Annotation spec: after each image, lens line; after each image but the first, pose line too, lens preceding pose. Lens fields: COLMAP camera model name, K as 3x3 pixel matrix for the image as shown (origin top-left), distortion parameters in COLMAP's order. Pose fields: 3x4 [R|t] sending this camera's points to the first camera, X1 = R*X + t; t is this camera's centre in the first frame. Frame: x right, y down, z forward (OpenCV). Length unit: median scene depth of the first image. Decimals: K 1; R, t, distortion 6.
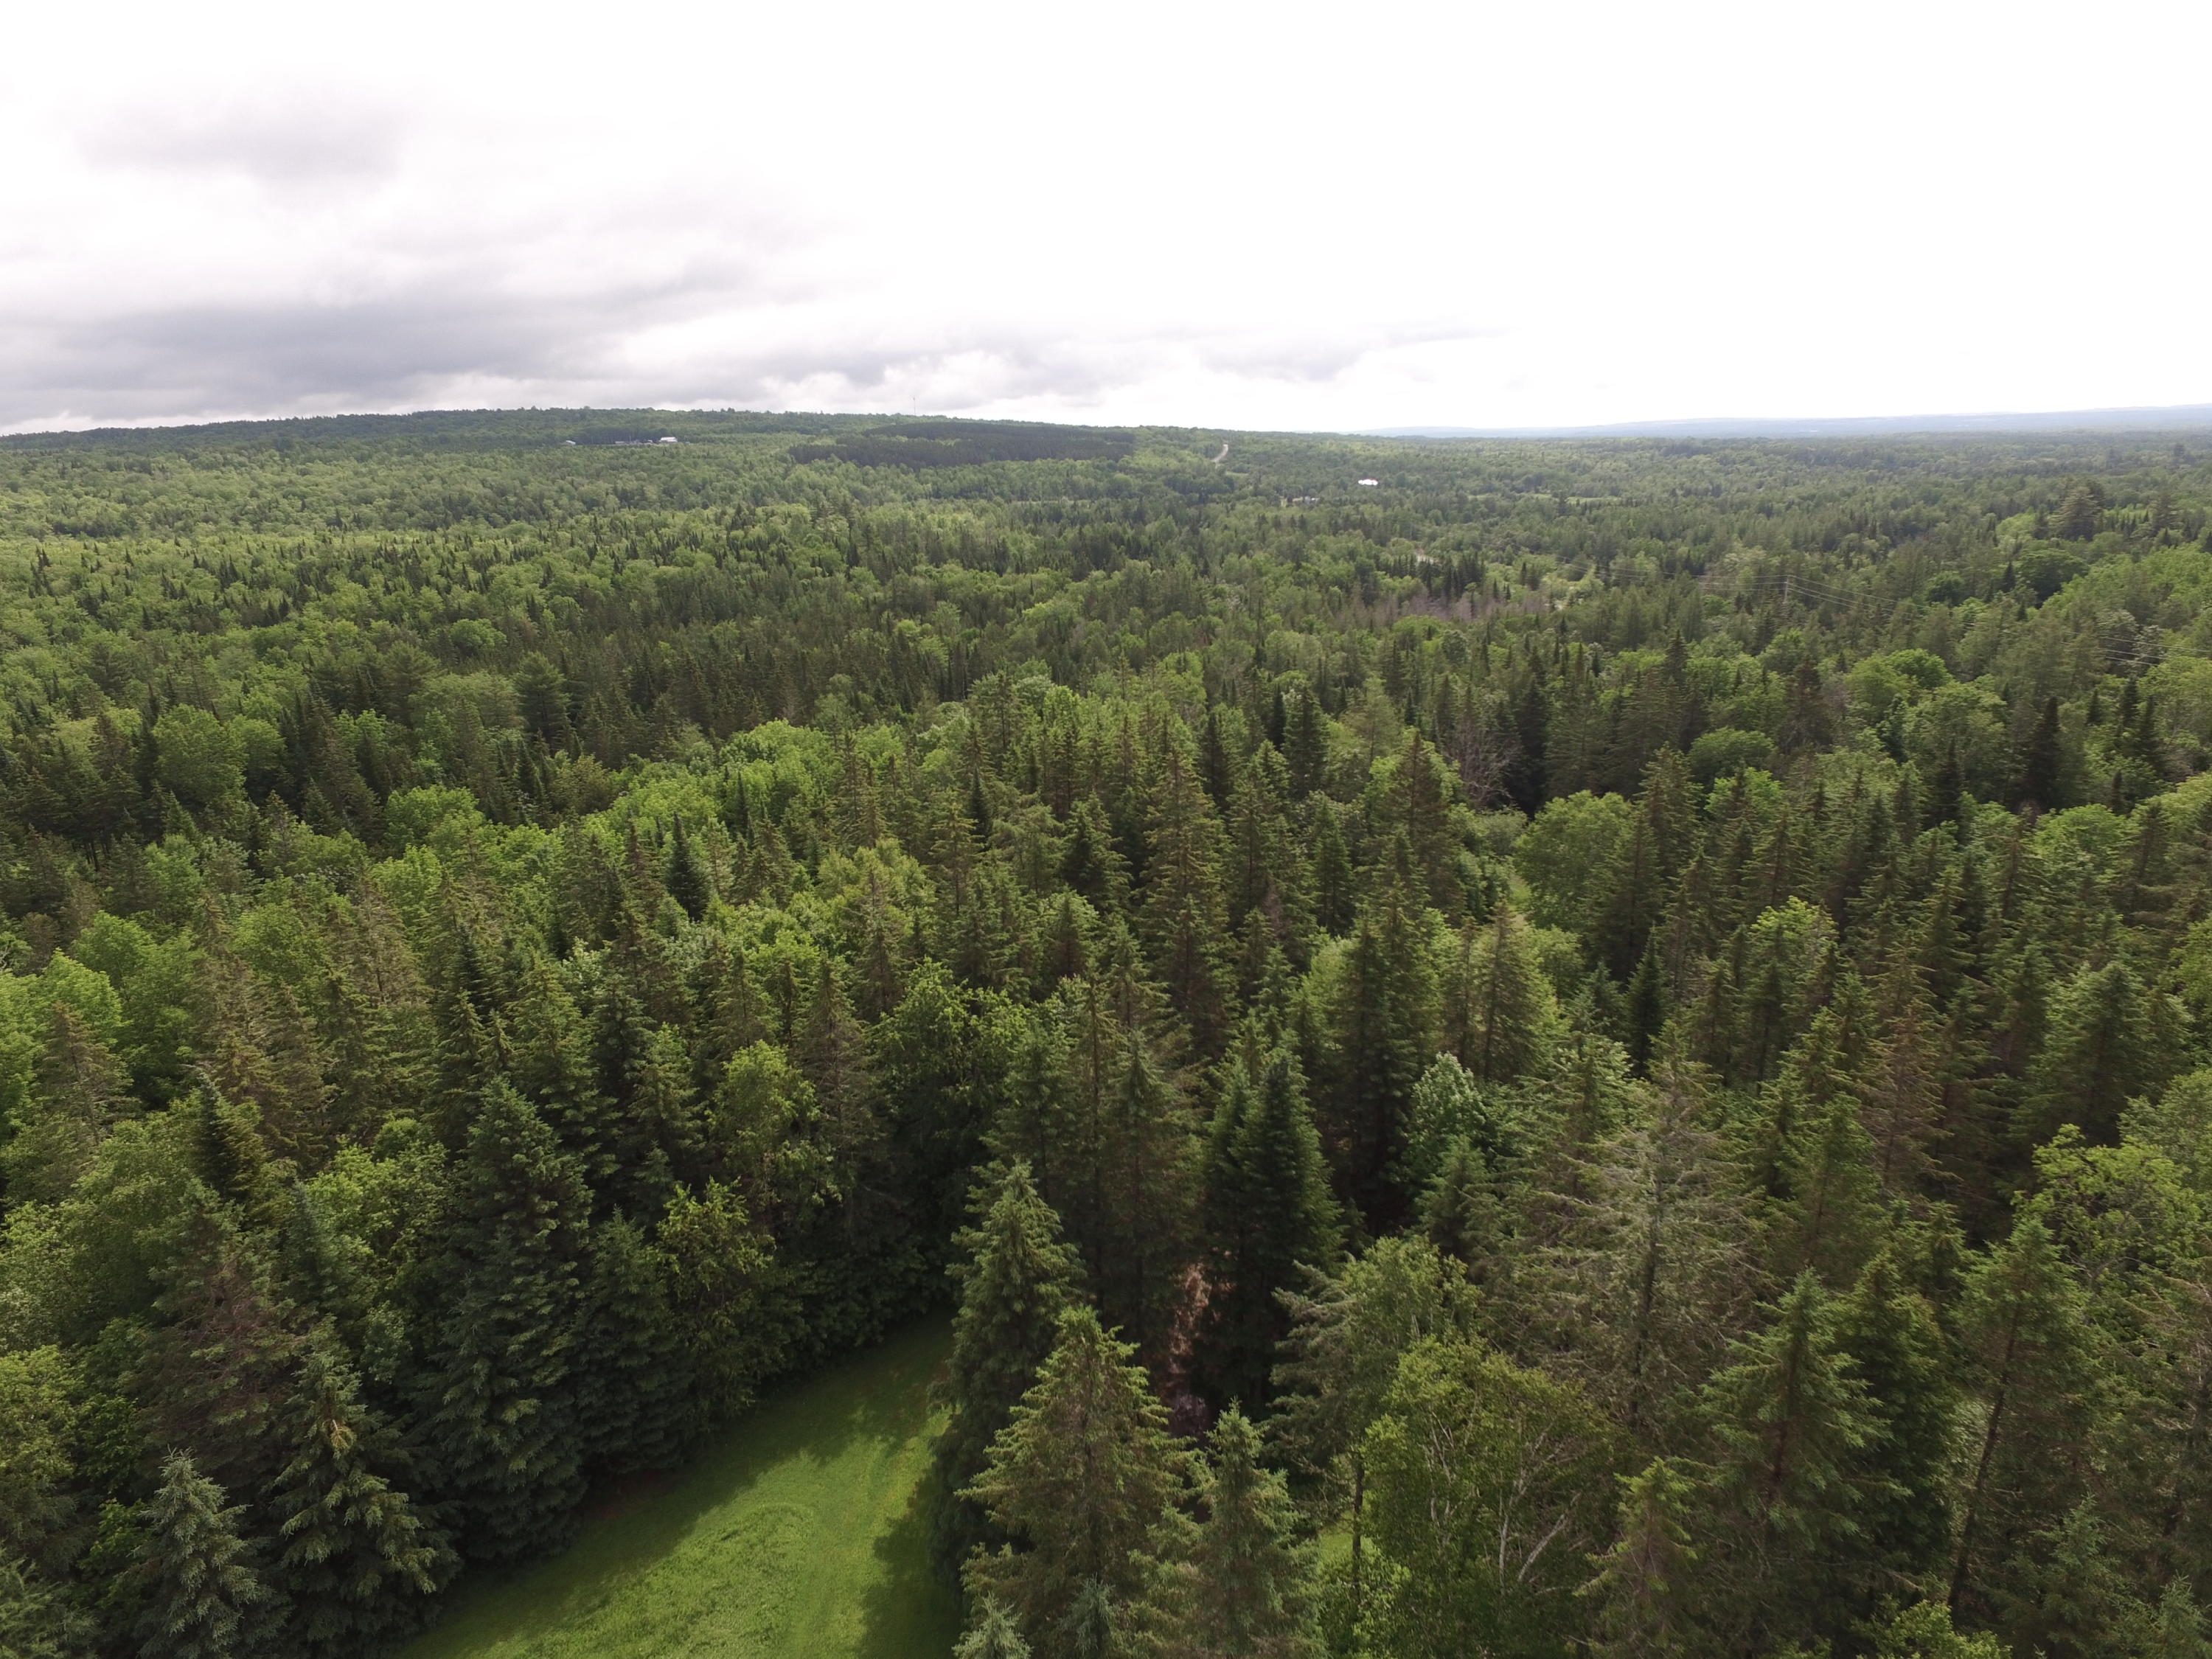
lens RADIAL K [[1286.5, 0, 1106.0], [0, 1286.5, 829.5], [0, 0, 1]] dist [-0.011210, 0.011908]
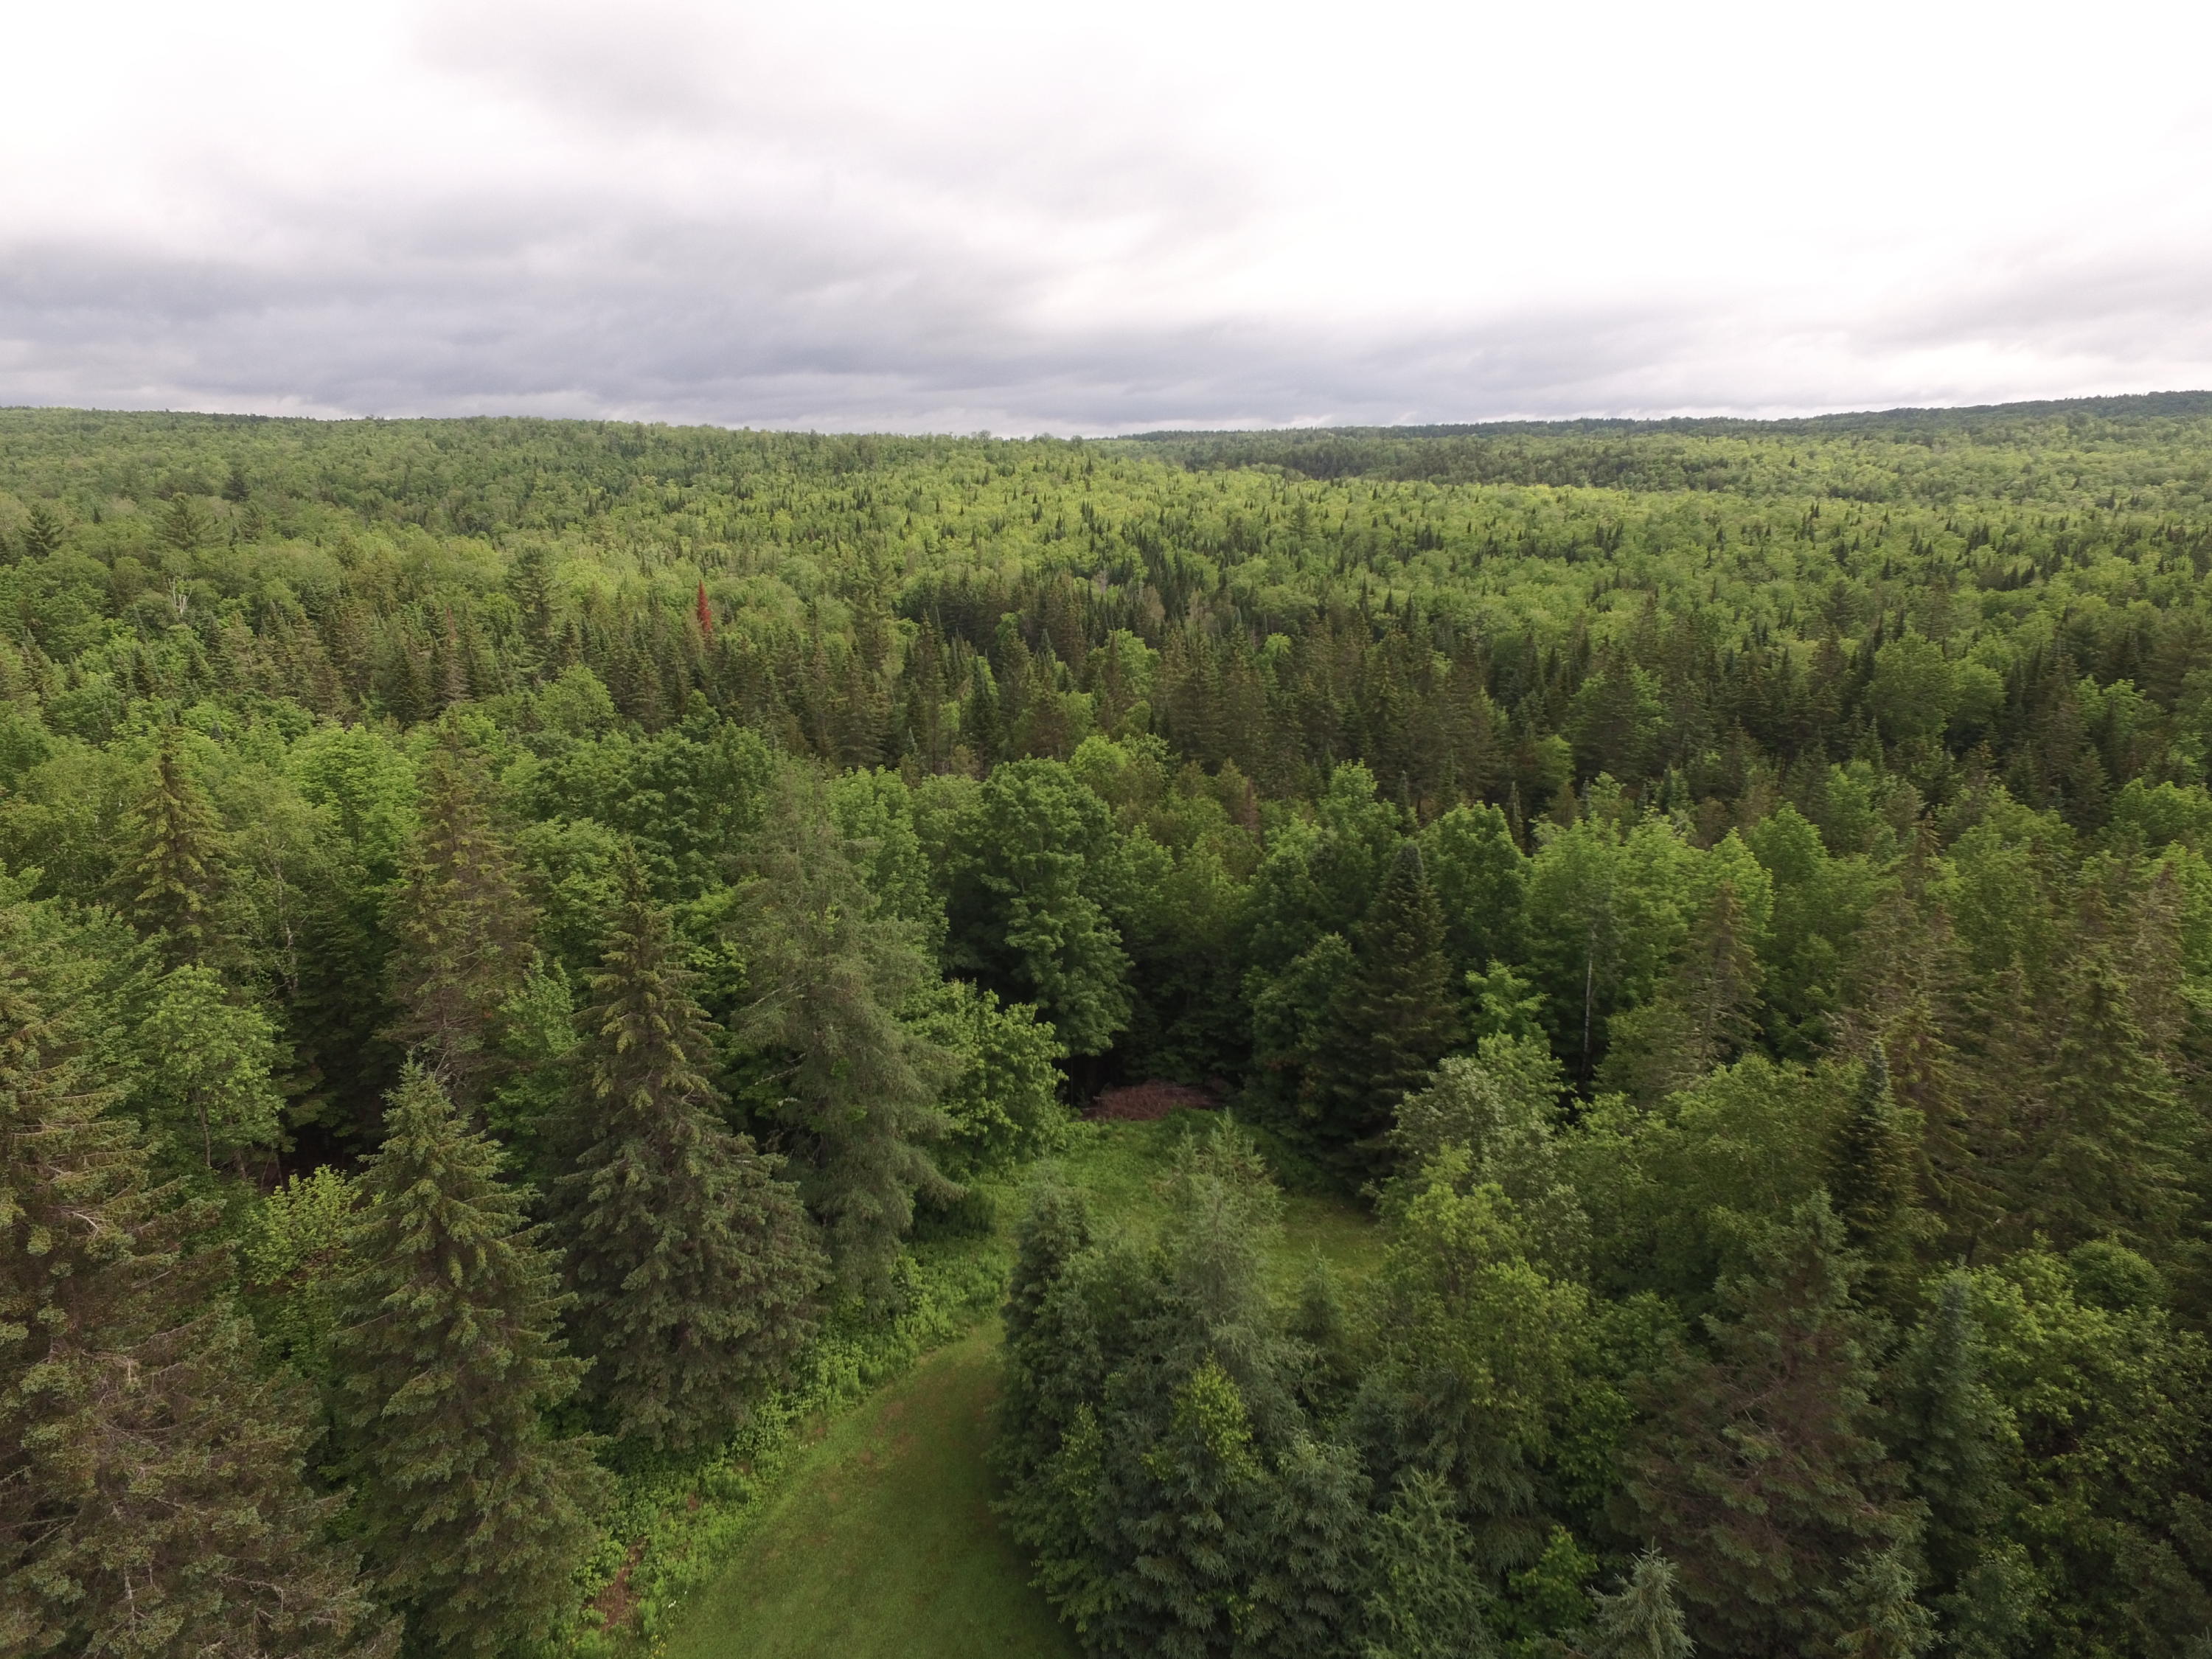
lens RADIAL K [[1285.0, 0, 1102.8], [0, 1285.0, 814.9], [0, 0, 1]] dist [-0.012177, 0.010253]
pose [[0.385391, 0.275948, -0.880526, -0.038652], [-0.276450, 0.944935, 0.175136, 0.009284], [0.880369, 0.175926, 0.440456, 0.041806]]
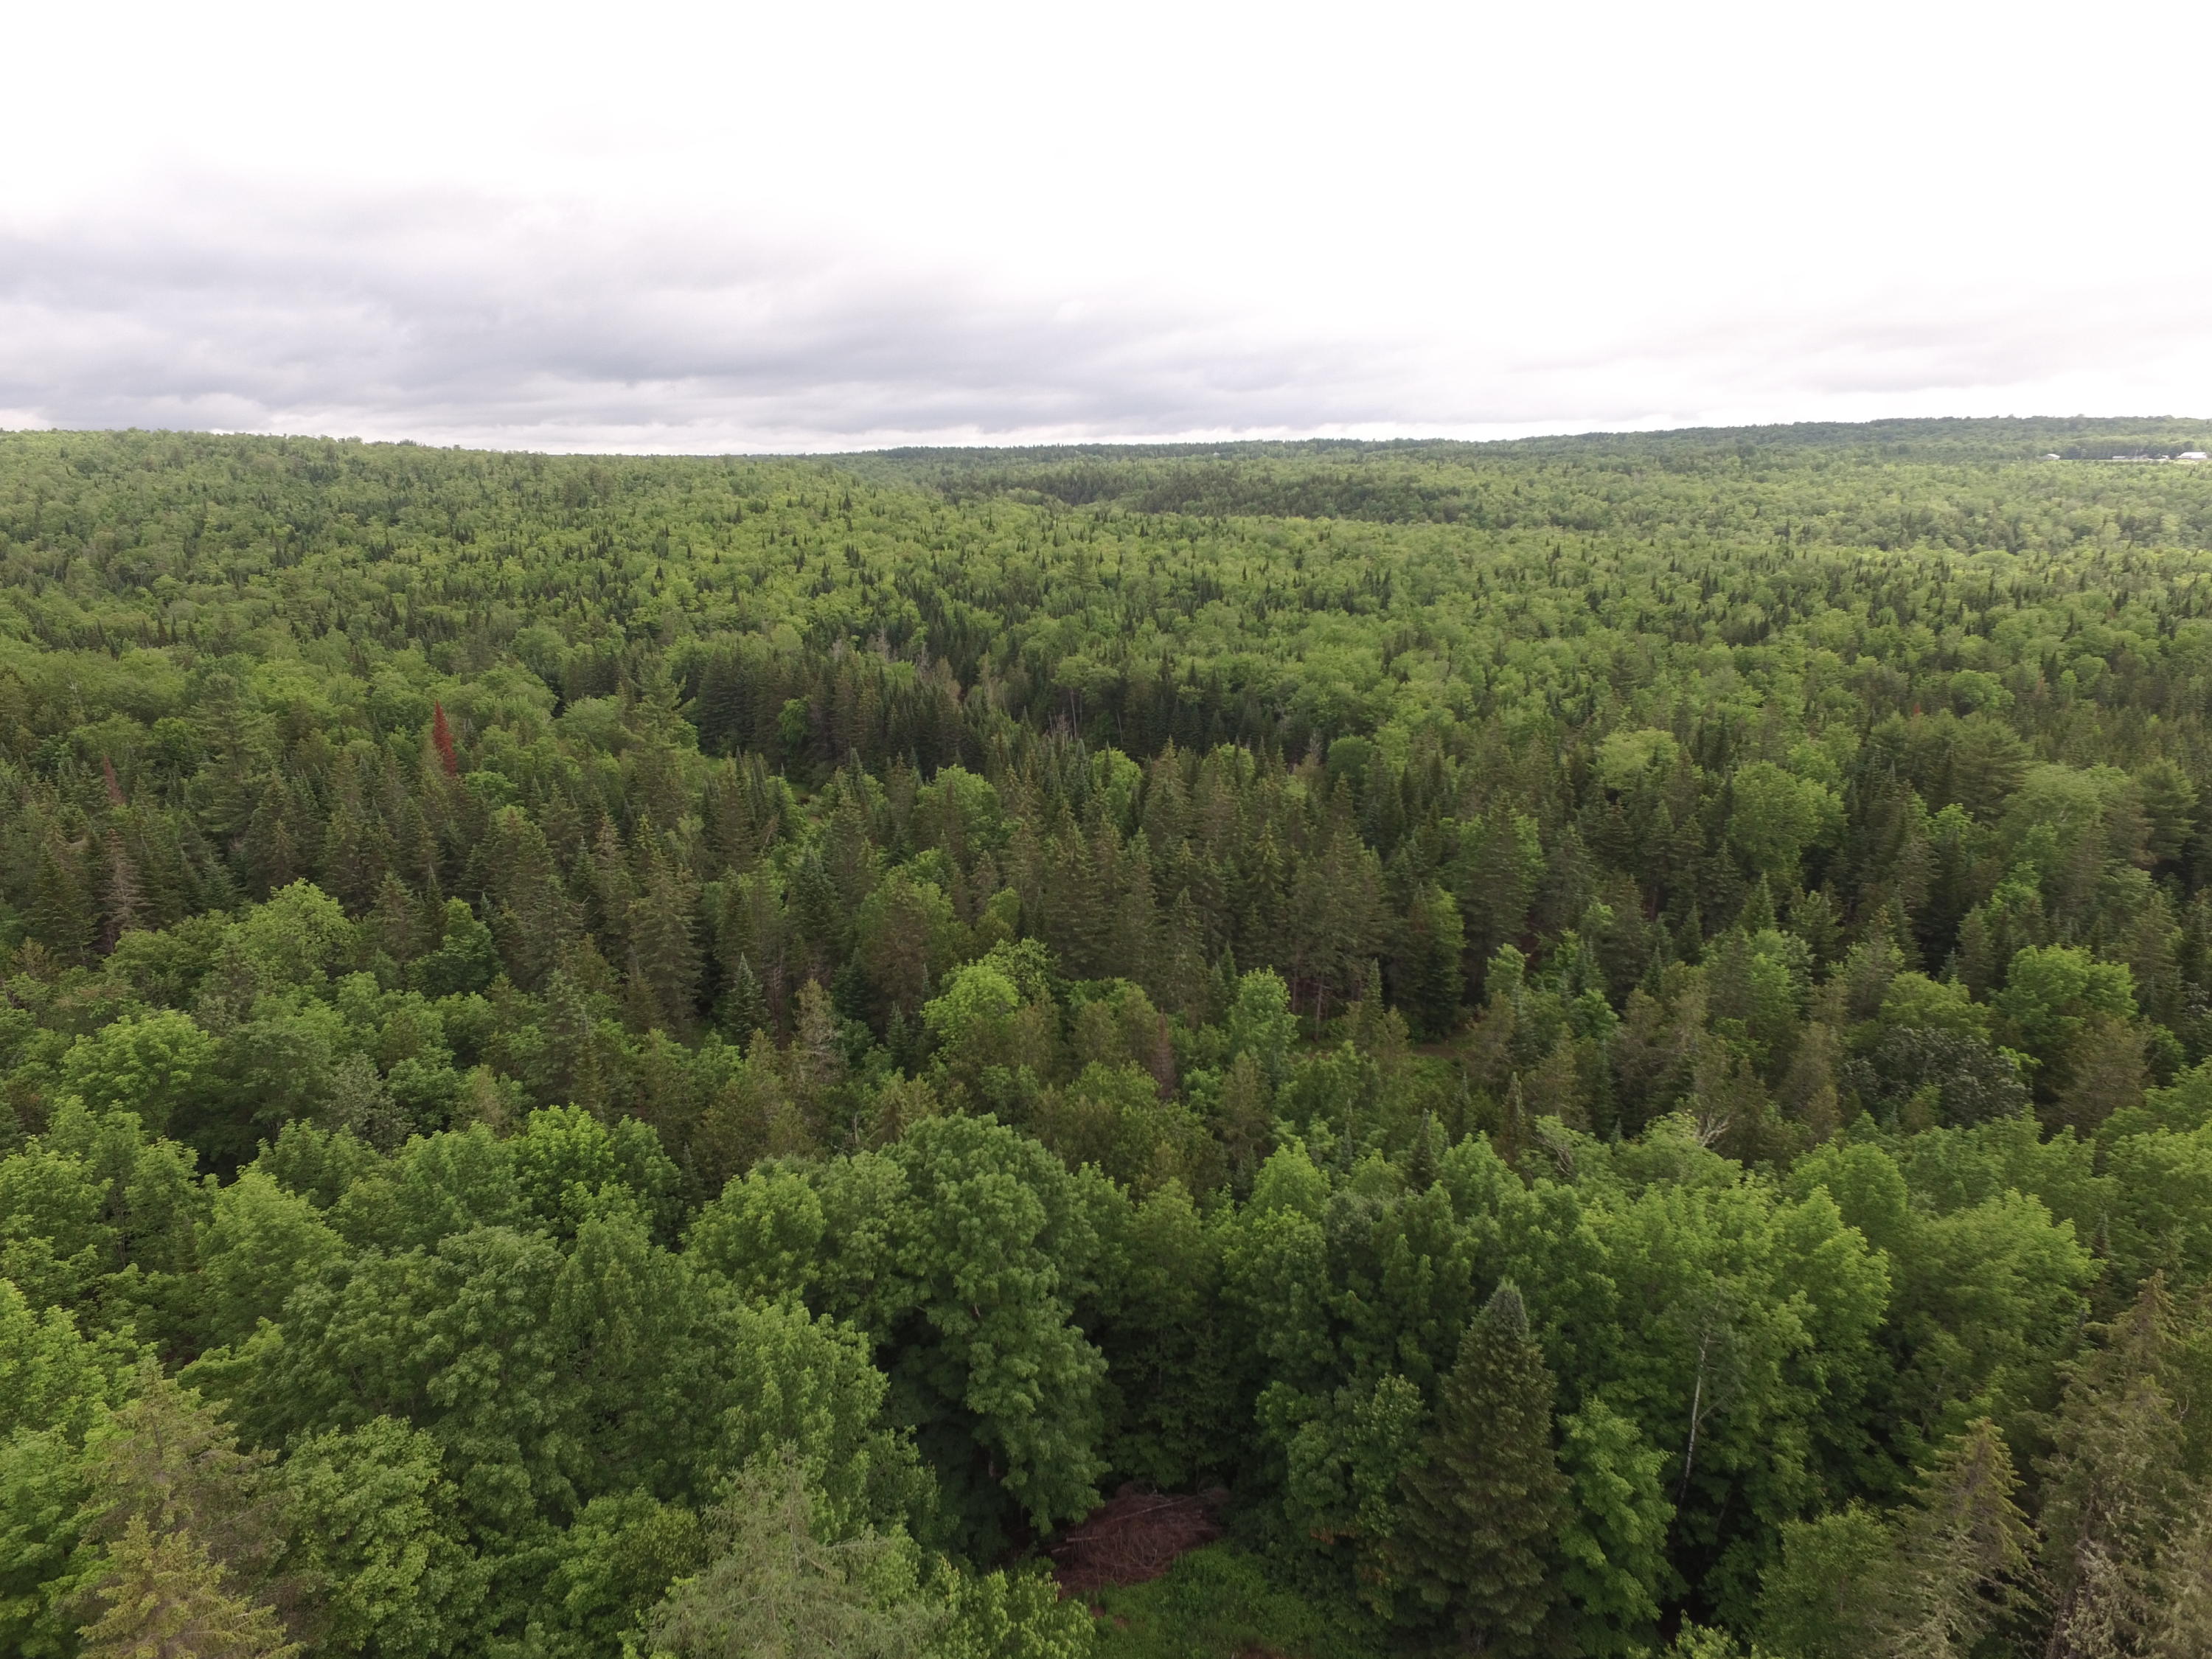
lens RADIAL K [[1285.0, 0, 1102.8], [0, 1285.0, 814.9], [0, 0, 1]] dist [-0.012177, 0.010253]
pose [[0.555784, 0.249028, -0.793152, -0.093947], [-0.259836, 0.958316, 0.118811, -0.017500], [0.789677, 0.140056, 0.597323, 0.033611]]
